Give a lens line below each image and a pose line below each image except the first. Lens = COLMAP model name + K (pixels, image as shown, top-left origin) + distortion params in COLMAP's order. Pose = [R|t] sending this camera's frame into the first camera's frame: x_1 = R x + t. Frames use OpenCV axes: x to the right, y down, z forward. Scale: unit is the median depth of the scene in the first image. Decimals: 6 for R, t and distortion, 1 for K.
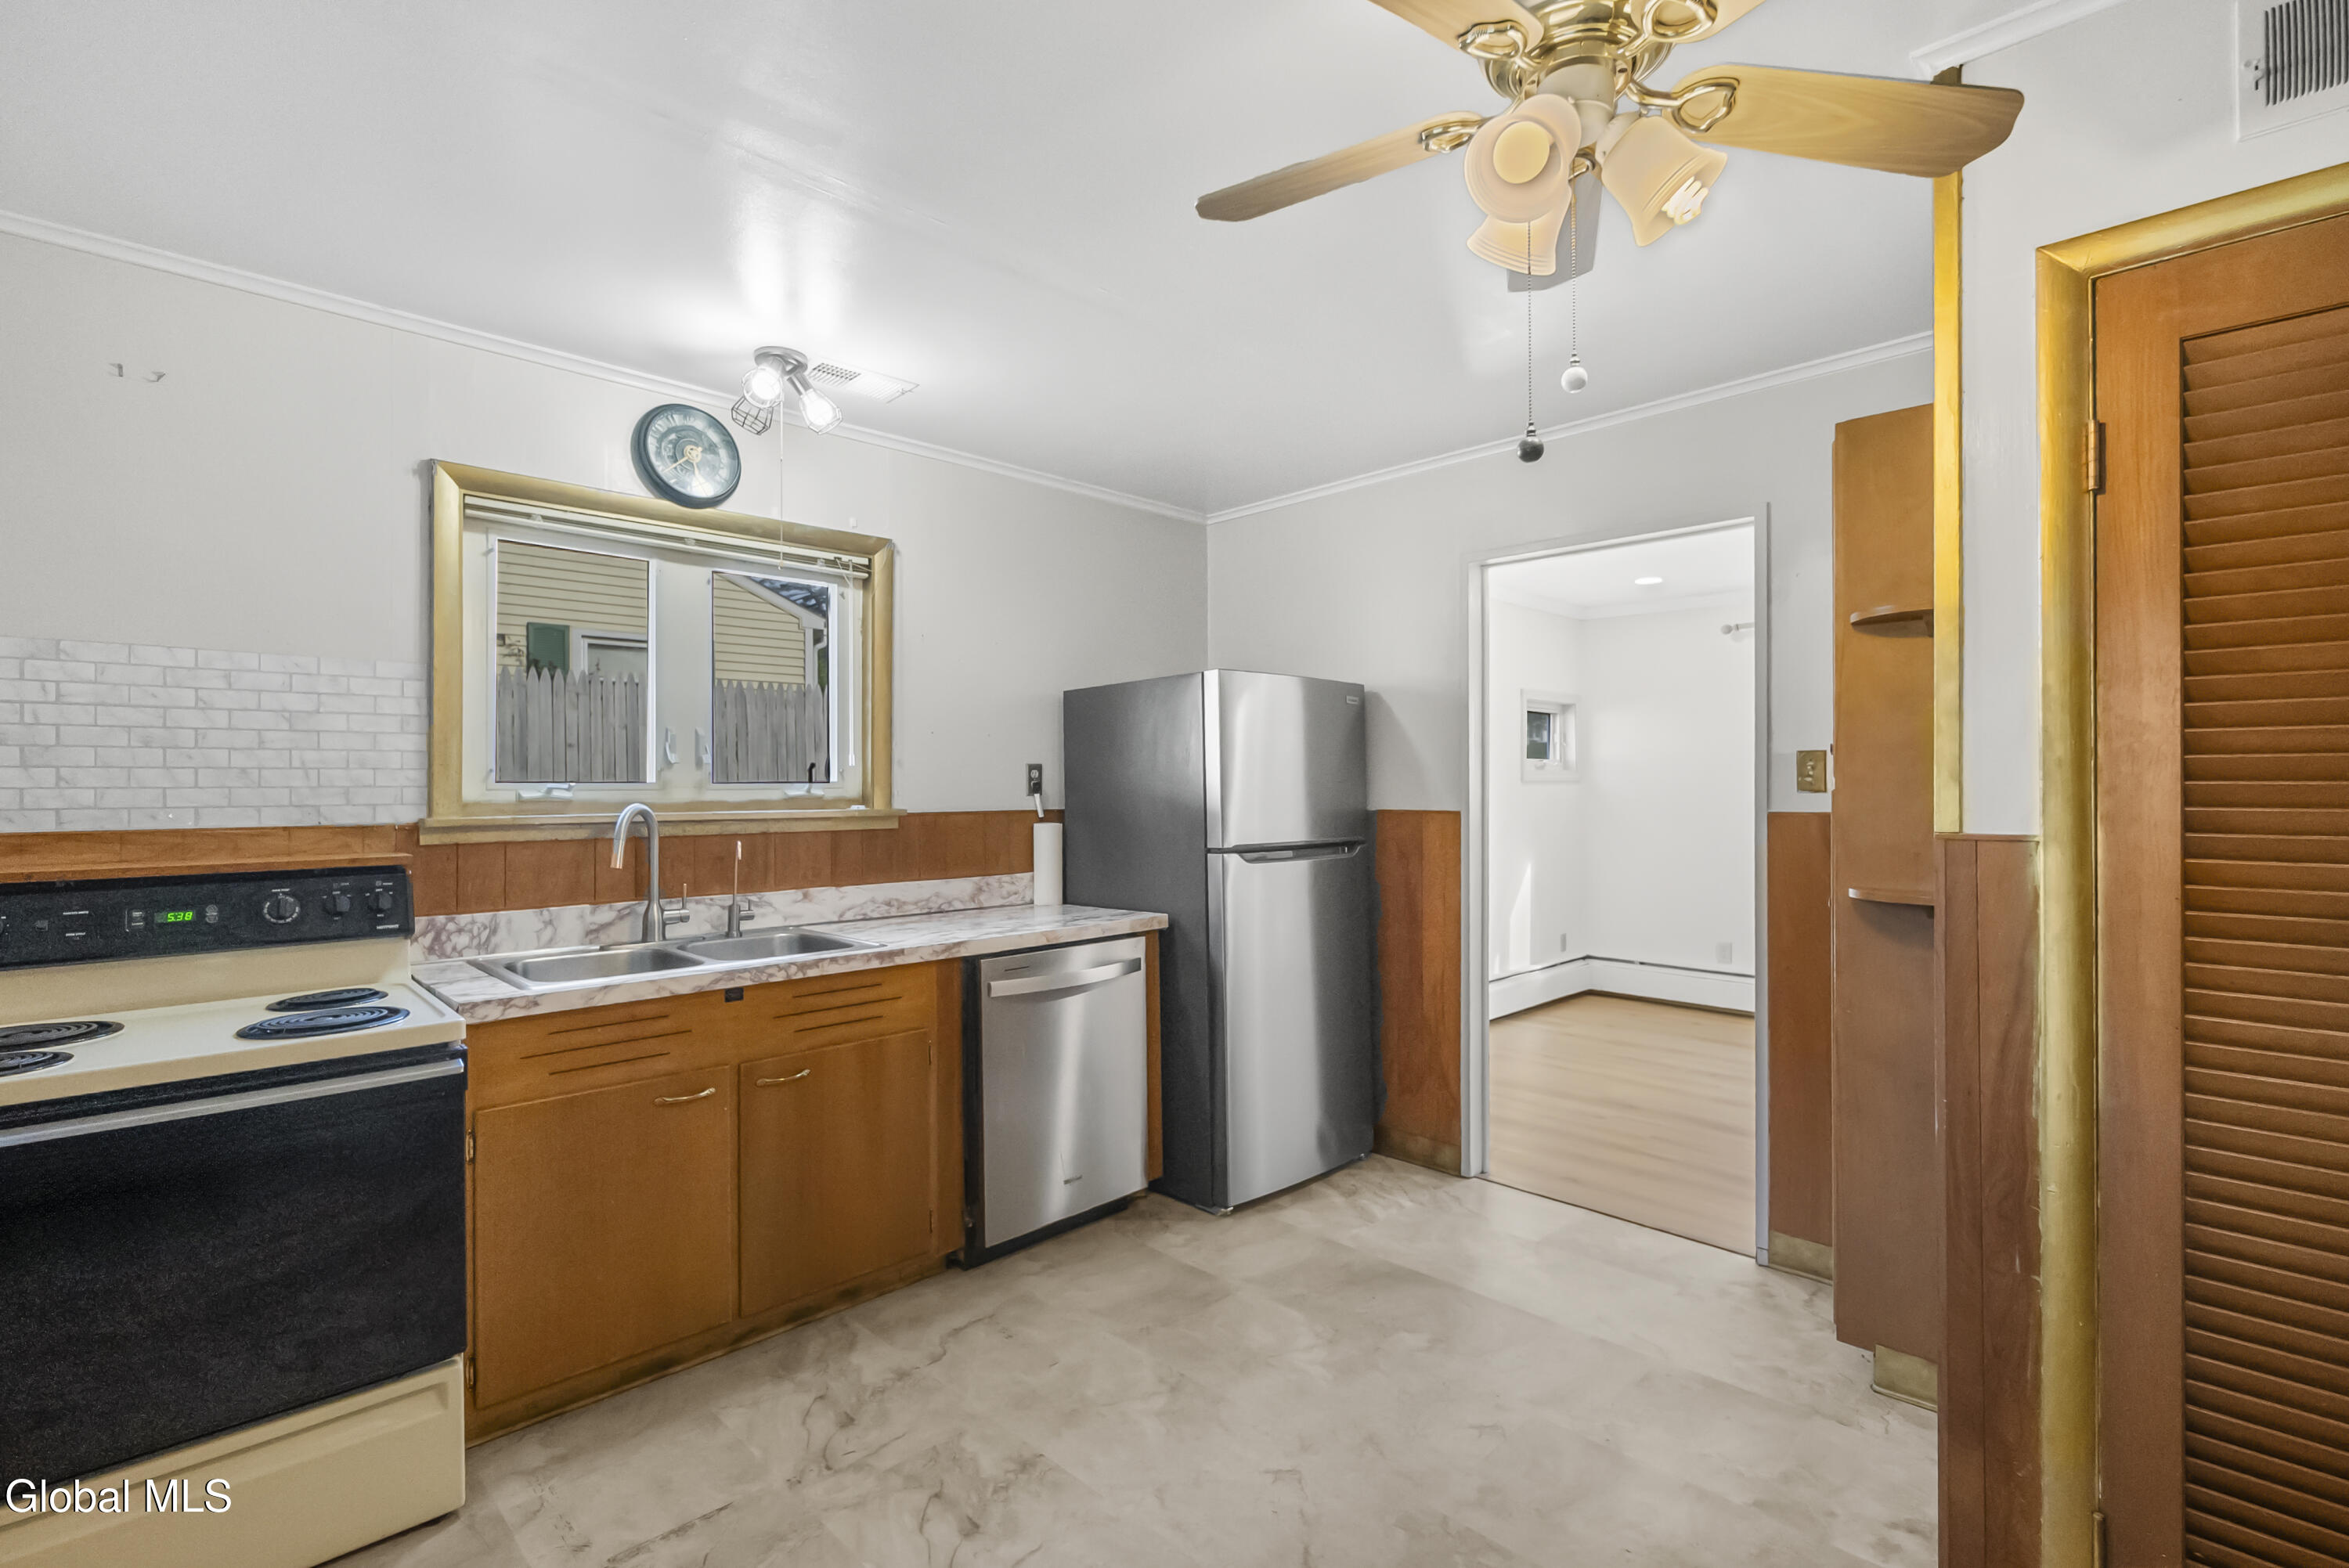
lens RADIAL K [[1065.8, 0, 1181.7], [0, 1065.8, 781.2], [0, 0, 1]] dist [0.007874, -0.003917]
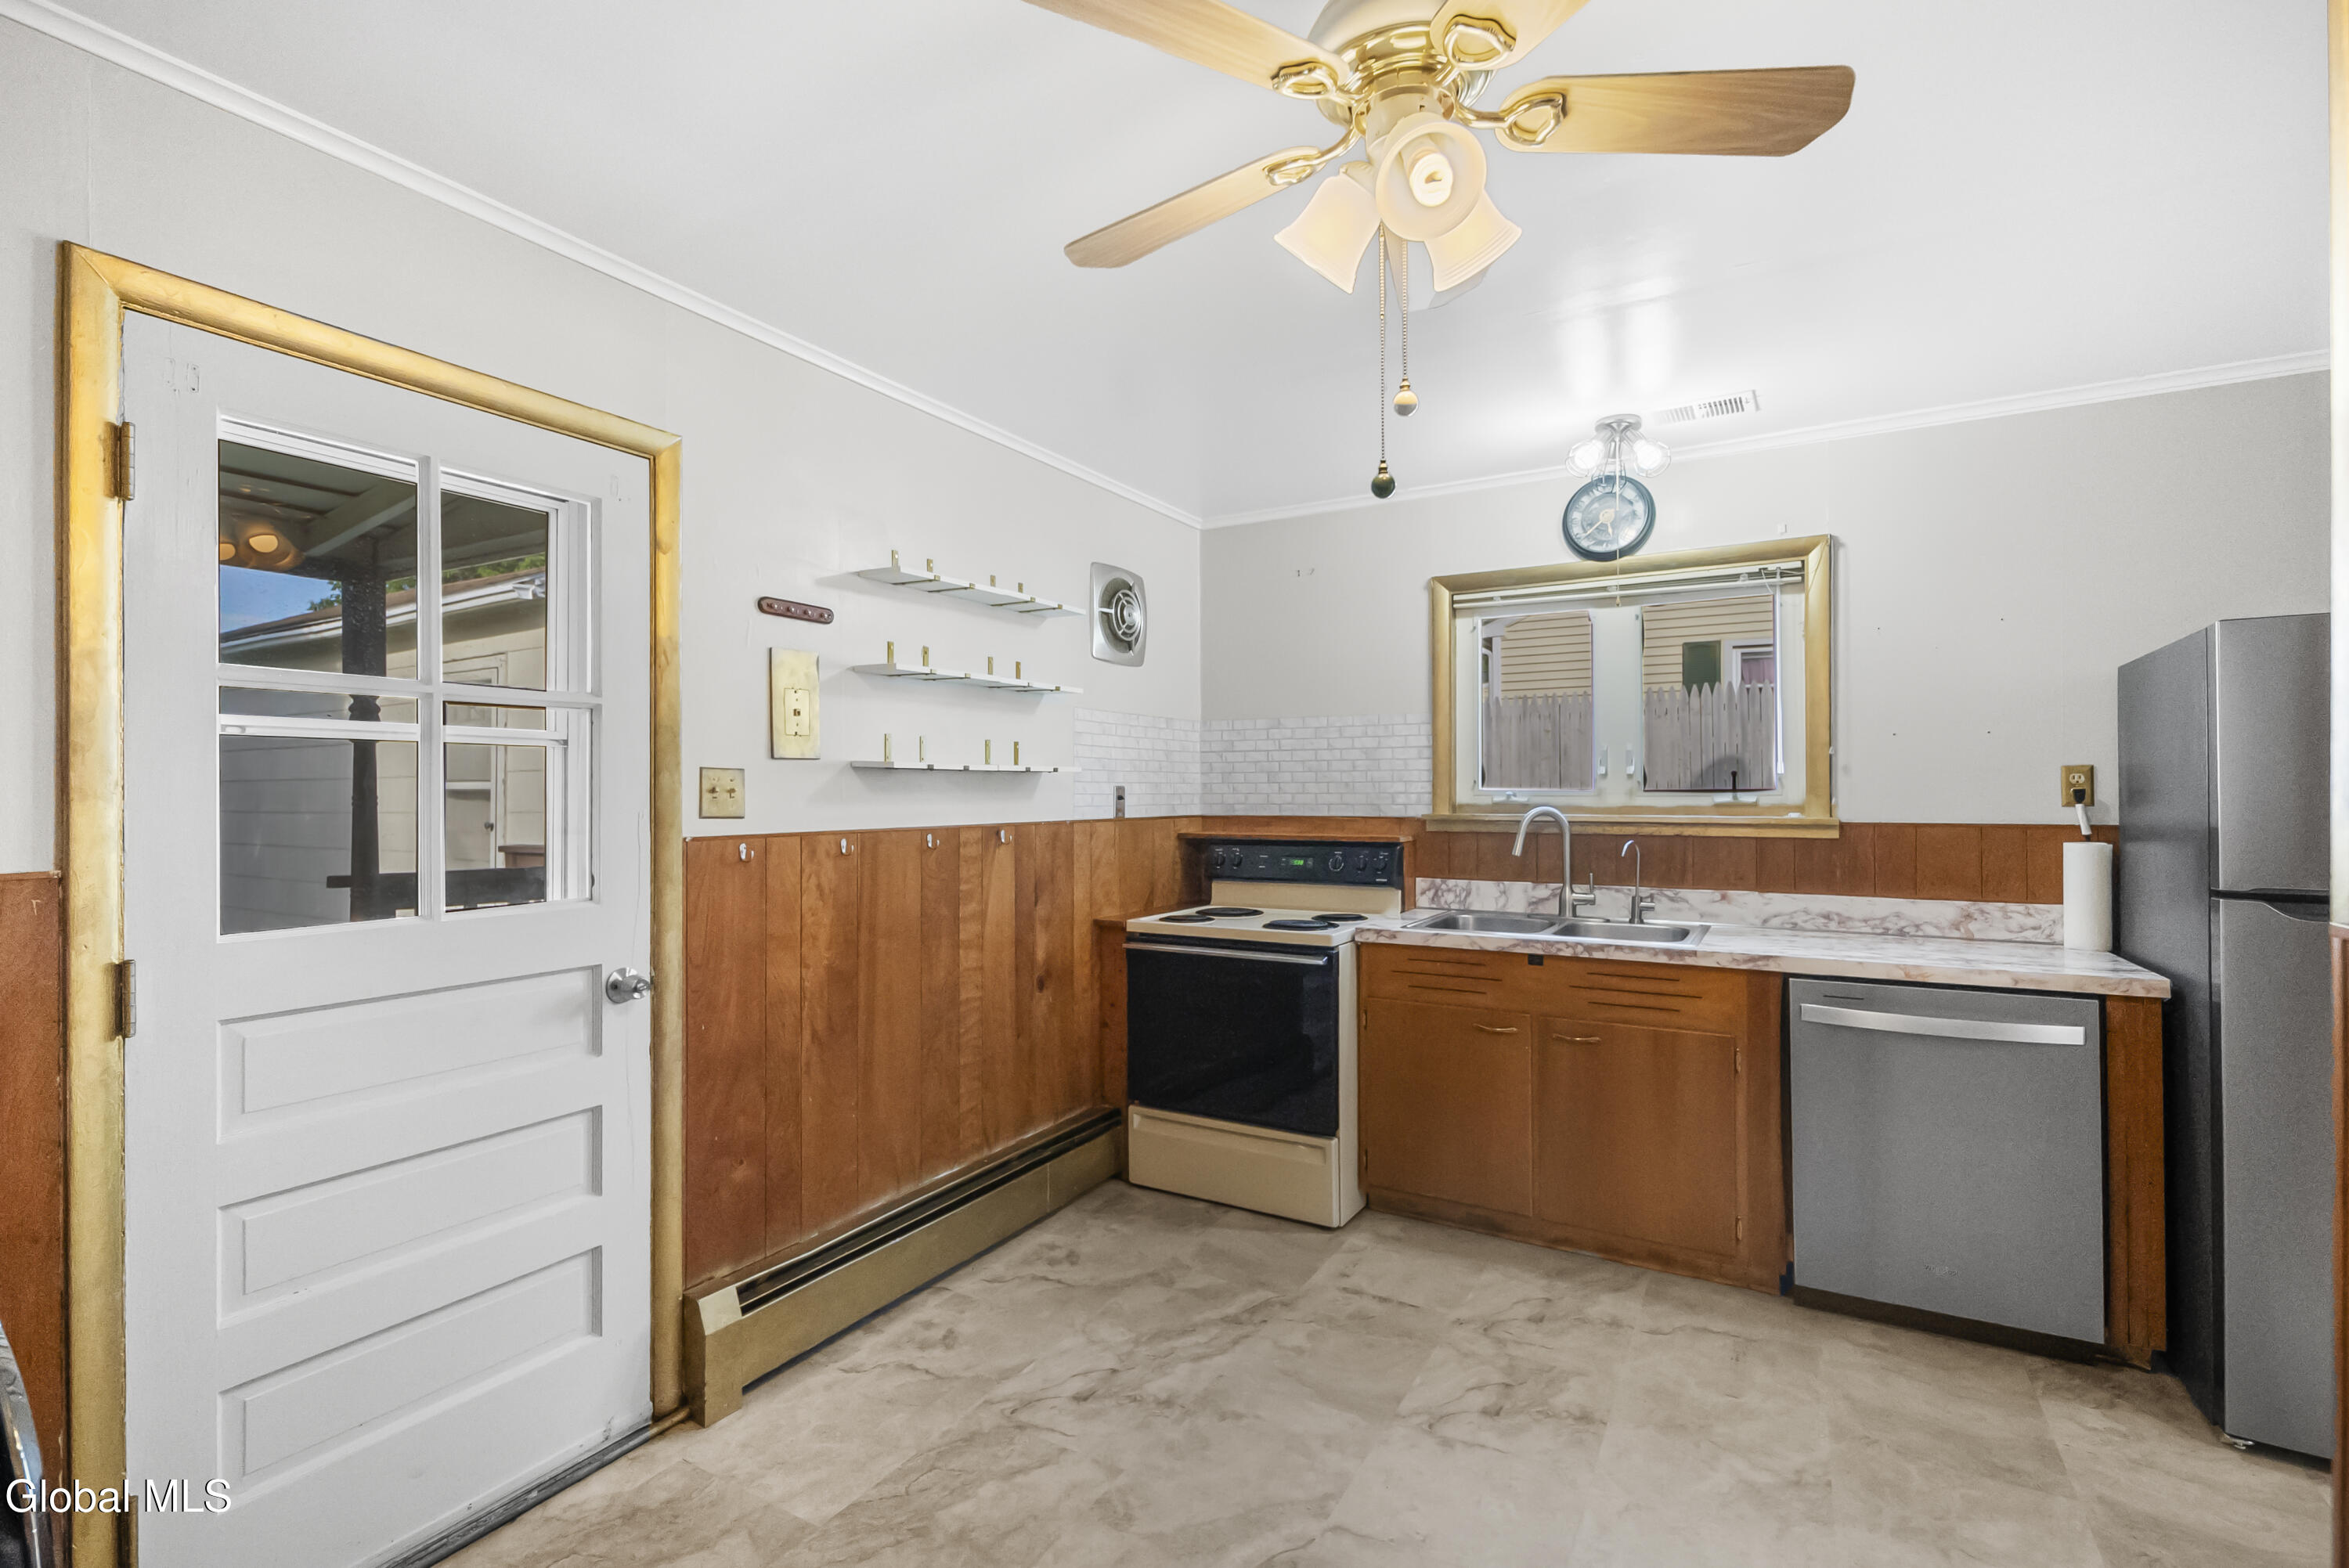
lens RADIAL K [[1052.5, 0, 1190.1], [0, 1052.5, 783.5], [0, 0, 1]] dist [0.000565, -0.002150]
pose [[0.267442, -0.003045, -0.963569, 0.609352], [0.005527, 0.999983, -0.001627, -0.007539], [0.963558, -0.004890, 0.267454, 0.253665]]
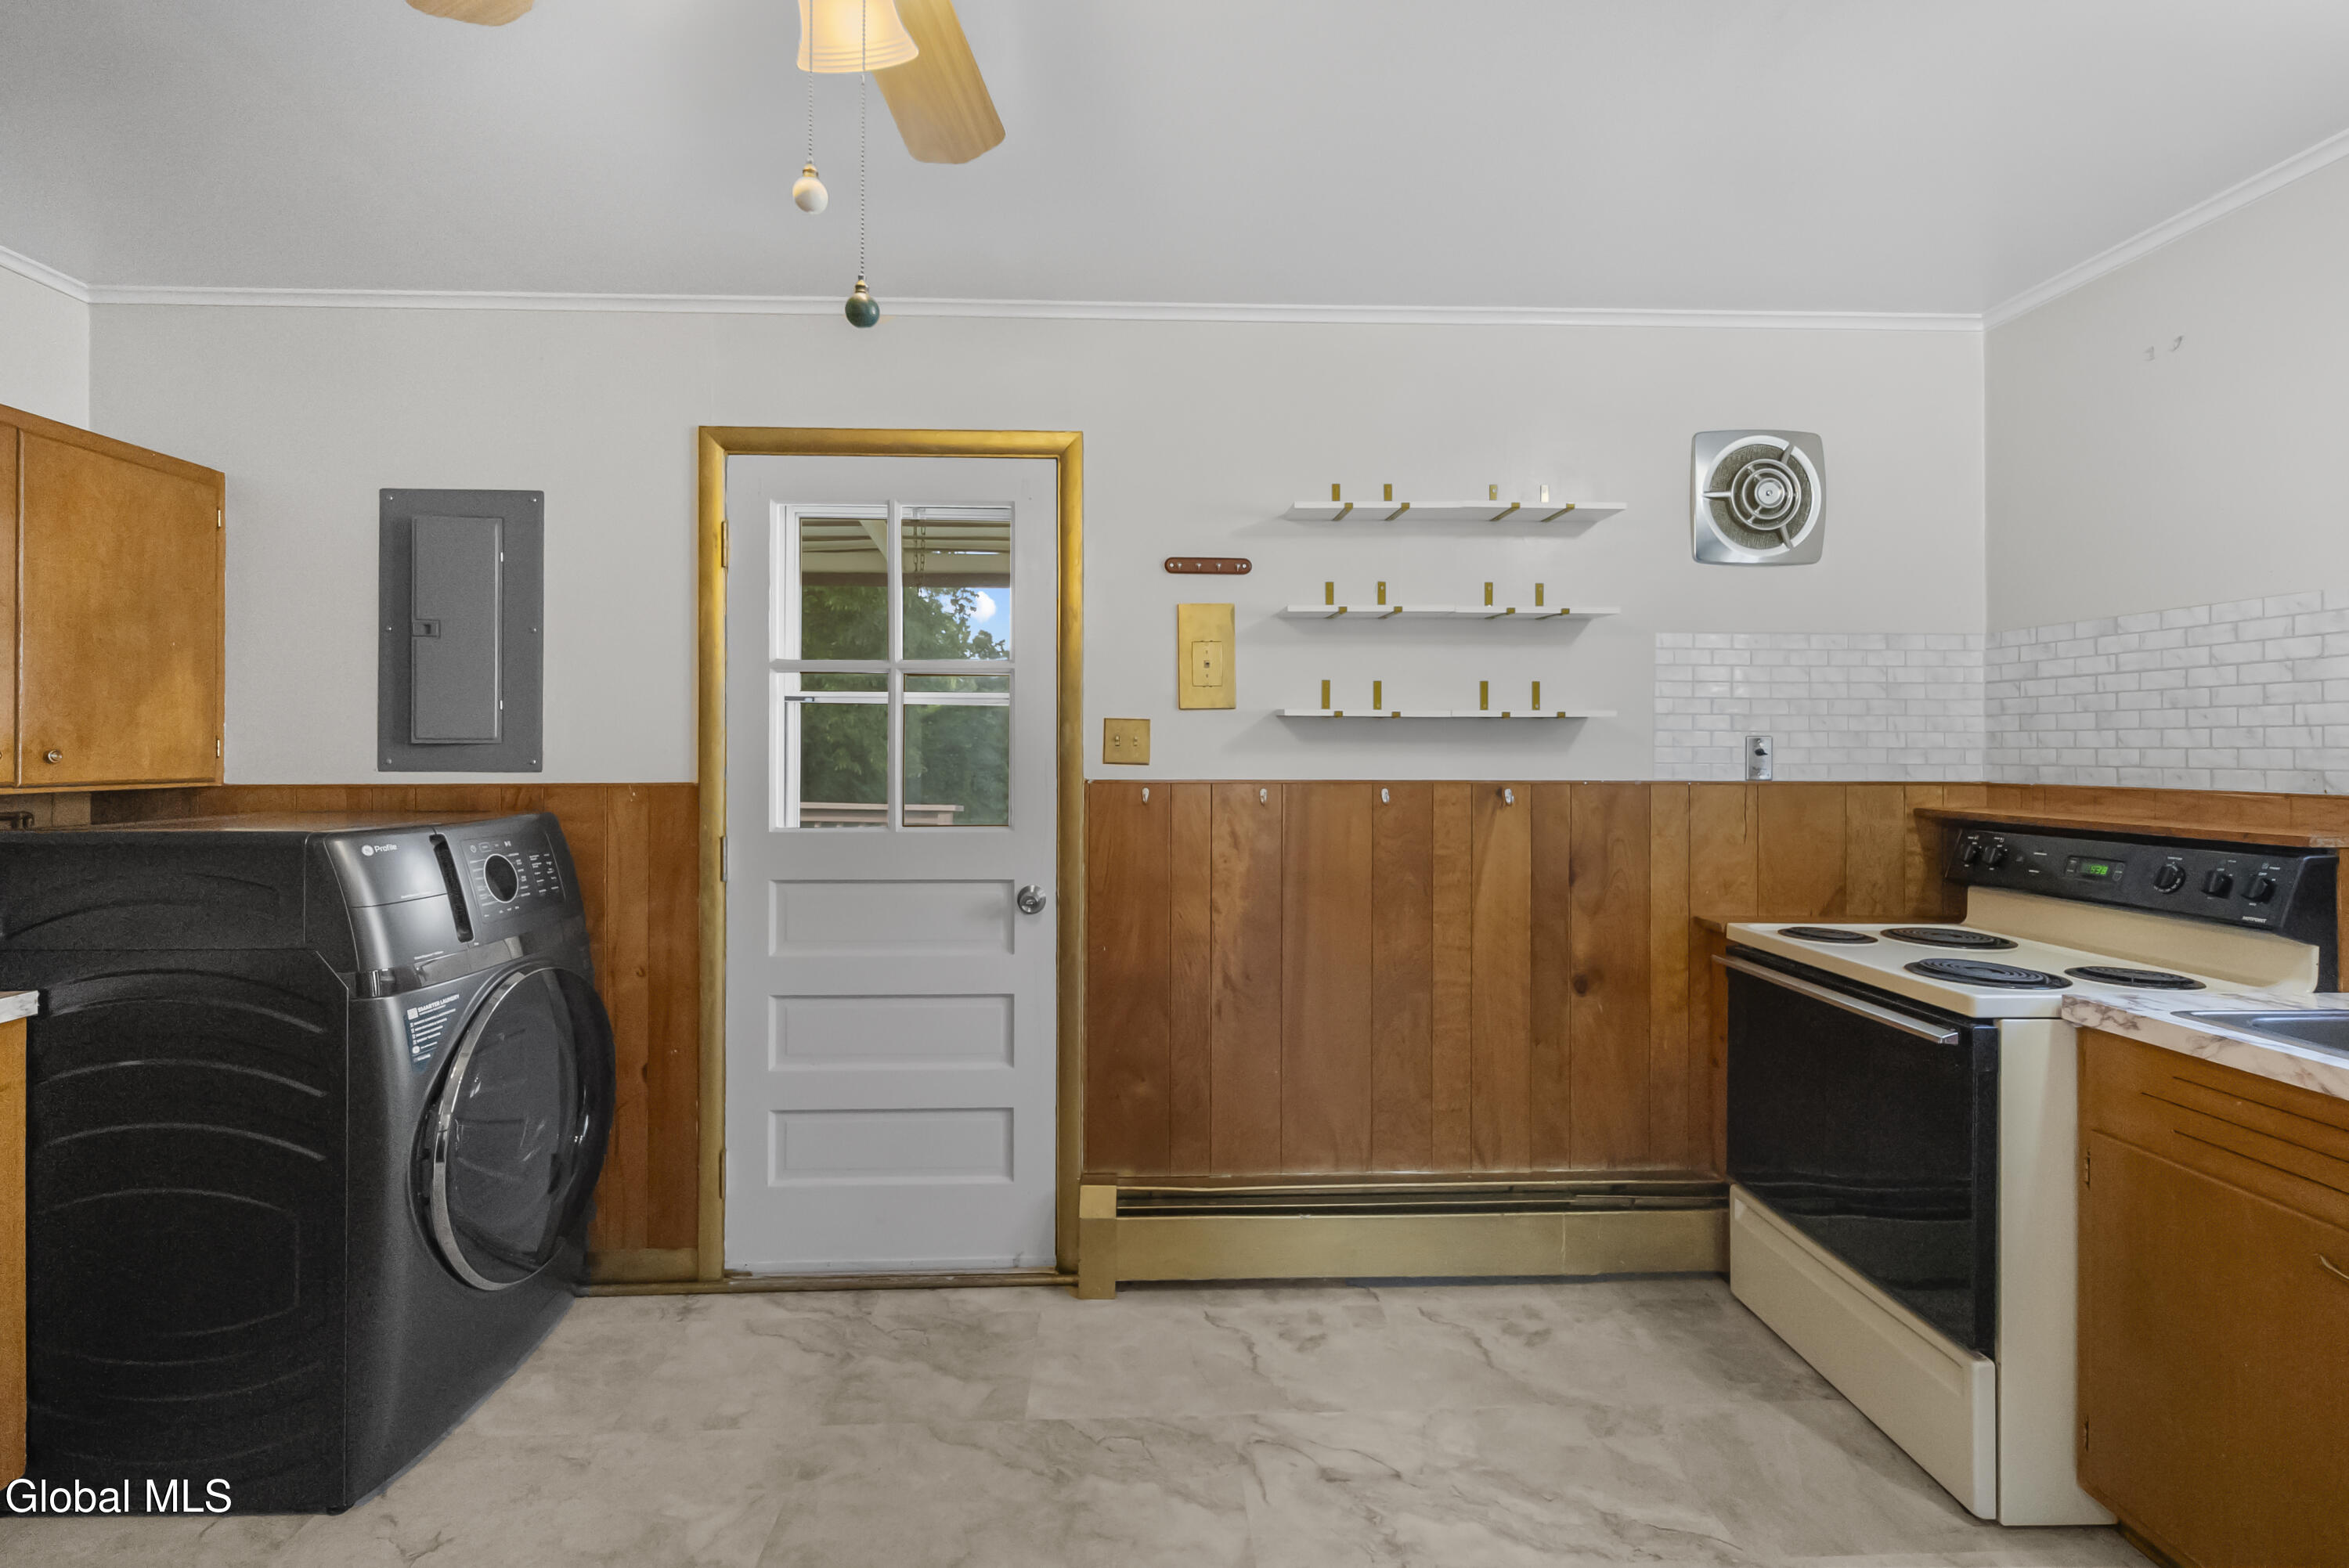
lens RADIAL K [[1052.5, 0, 1164.5], [0, 1052.5, 739.2], [0, 0, 1]] dist [0.000565, -0.002150]
pose [[-0.679403, -0.003641, -0.733756, 0.351600], [0.002979, 0.999966, -0.007719, 0.002131], [0.733759, -0.007430, -0.679369, 0.799478]]
